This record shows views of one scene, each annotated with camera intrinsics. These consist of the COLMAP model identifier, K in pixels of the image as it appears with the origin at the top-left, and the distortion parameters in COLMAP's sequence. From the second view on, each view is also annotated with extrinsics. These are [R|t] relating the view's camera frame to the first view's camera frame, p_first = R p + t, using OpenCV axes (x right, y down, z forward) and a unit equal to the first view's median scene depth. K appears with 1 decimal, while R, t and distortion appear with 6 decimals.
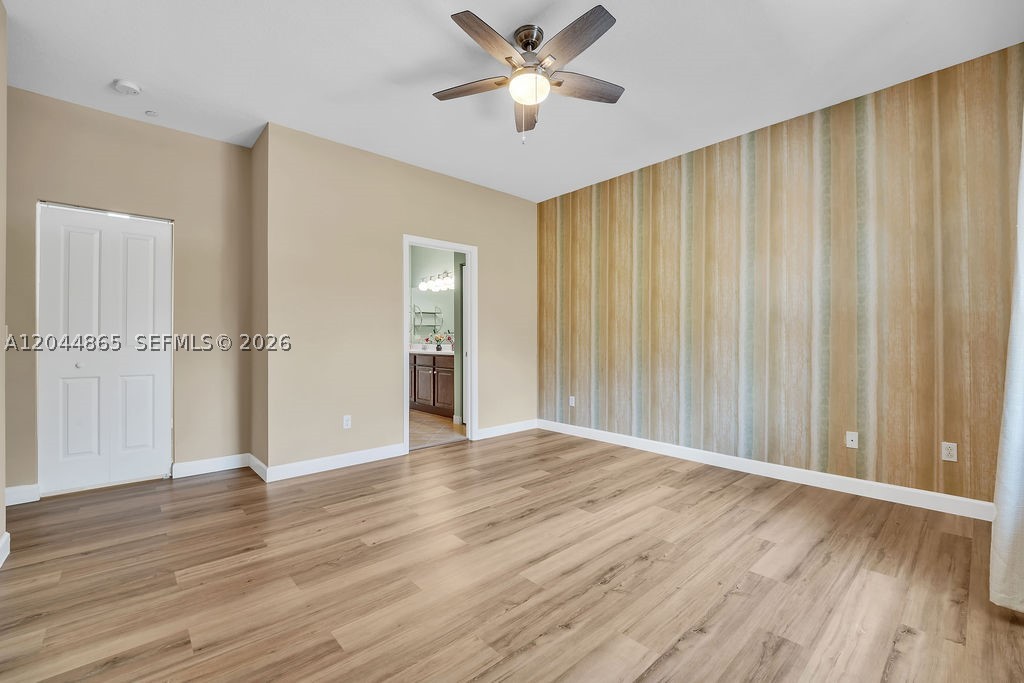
lens RADIAL K [[441.9, 0, 511.5], [0, 441.9, 335.8], [0, 0, 1]] dist [0.001565, -0.000377]
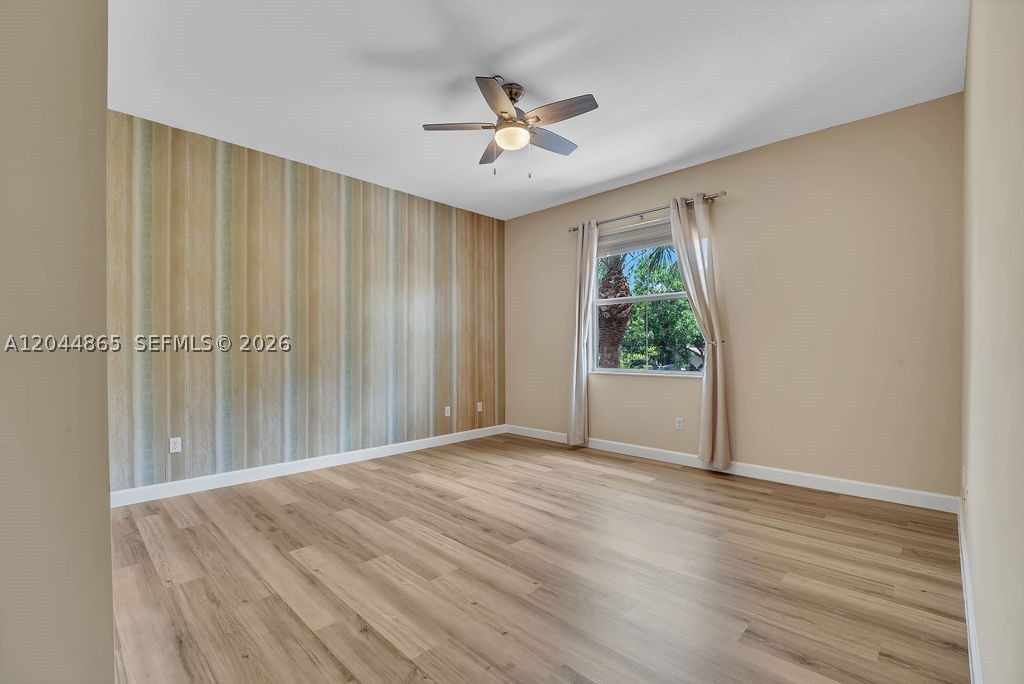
lens RADIAL K [[472.2, 0, 508.8], [0, 472.2, 352.4], [0, 0, 1]] dist [0.000488, -0.000337]
pose [[-0.092345, -0.000701, 0.995727, -0.972482], [-0.001018, 0.999999, 0.000610, 0.012683], [-0.995727, -0.000957, -0.092346, 0.900421]]
